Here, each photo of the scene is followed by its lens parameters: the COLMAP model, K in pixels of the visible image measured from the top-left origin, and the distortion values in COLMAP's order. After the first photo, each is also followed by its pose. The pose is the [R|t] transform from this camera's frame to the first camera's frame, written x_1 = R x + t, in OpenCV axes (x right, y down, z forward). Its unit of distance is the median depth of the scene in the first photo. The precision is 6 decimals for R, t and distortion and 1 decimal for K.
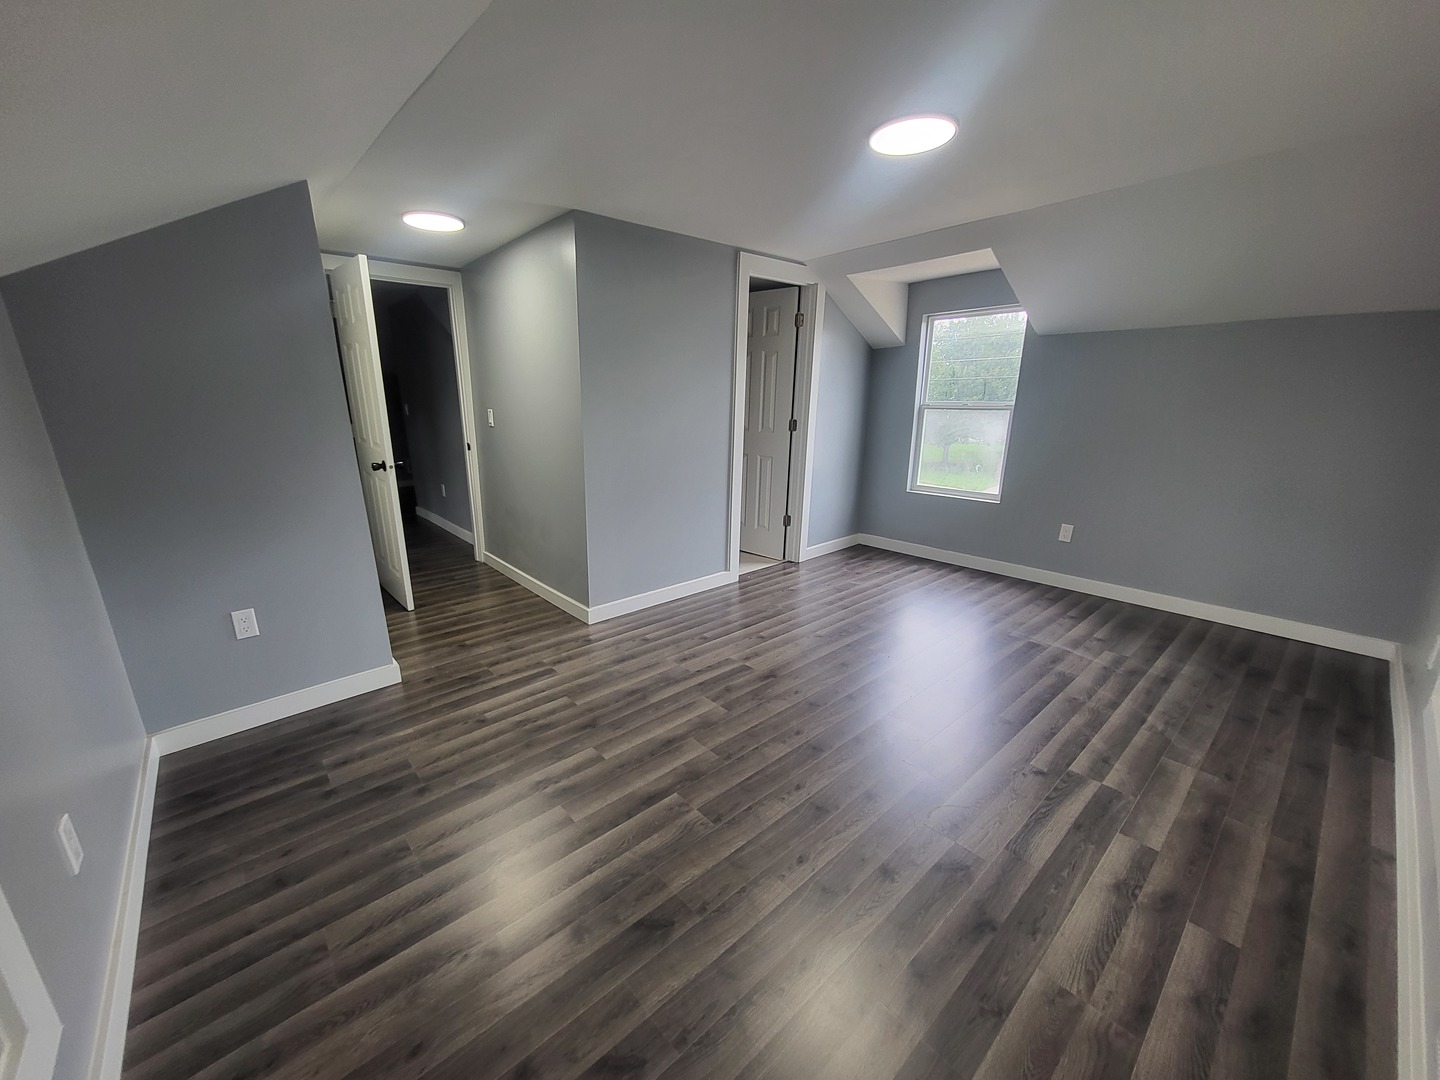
lens RADIAL K [[569.3, 0, 708.4], [0, 569.3, 544.1], [0, 0, 1]] dist [0.002217, 0.000013]
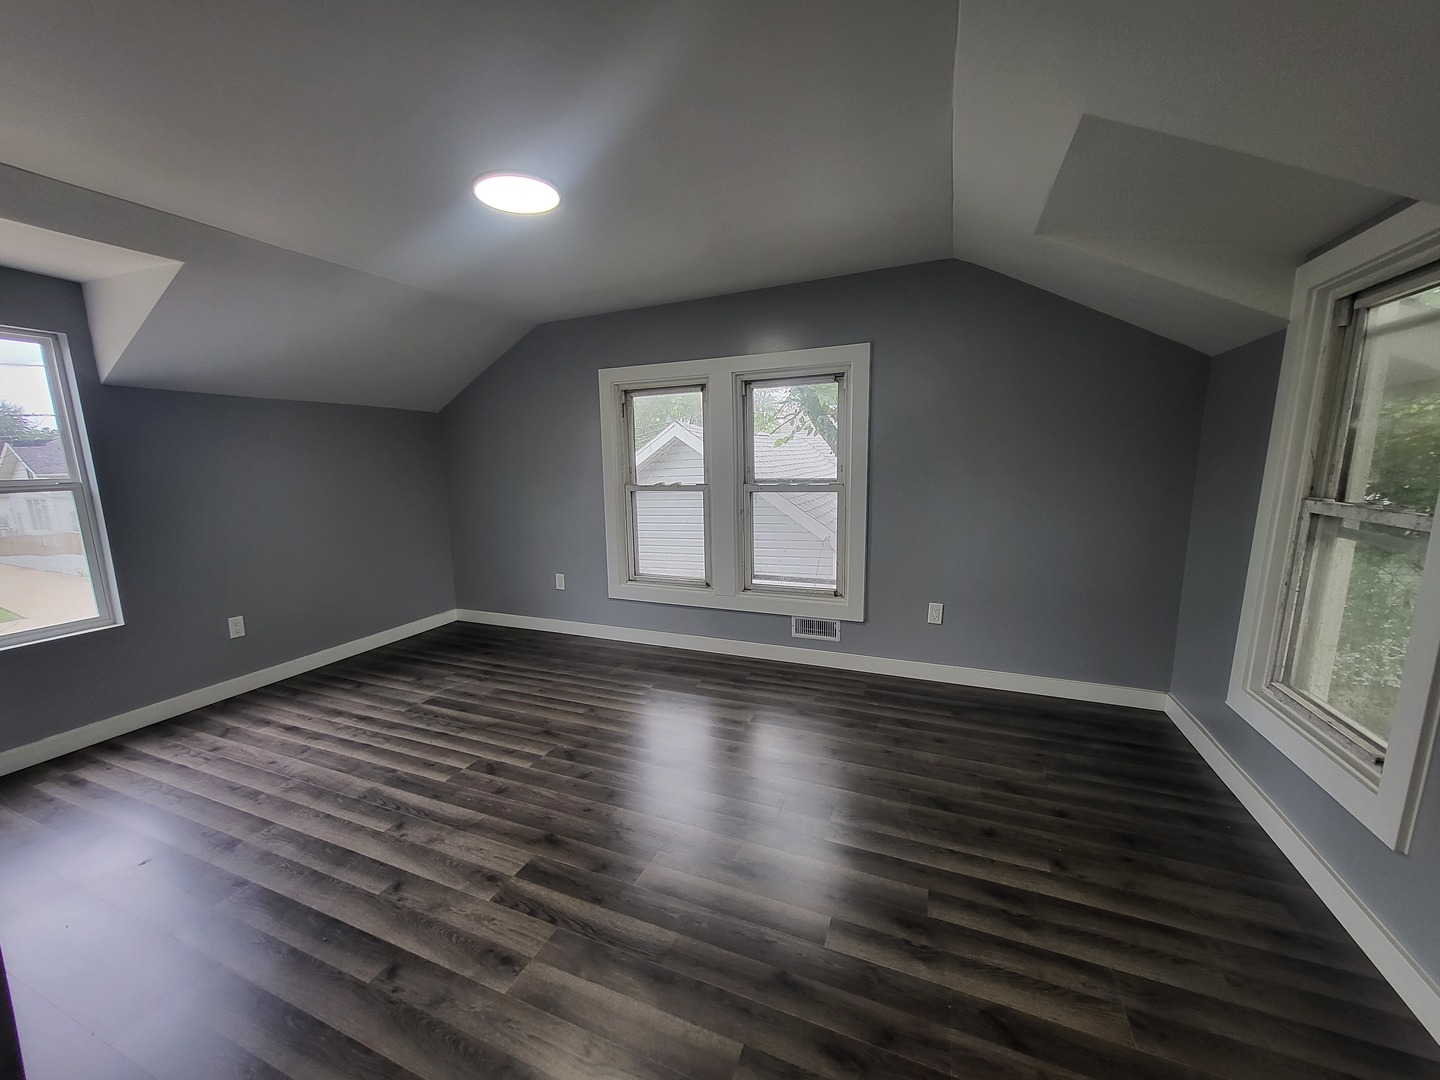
lens RADIAL K [[569.3, 0, 713.4], [0, 569.3, 550.5], [0, 0, 1]] dist [0.002217, 0.000013]
pose [[-0.440665, -0.128262, 0.888461, -0.503103], [0.256978, 0.930293, 0.261759, -0.205962], [-0.860103, 0.343662, -0.376987, 0.891012]]
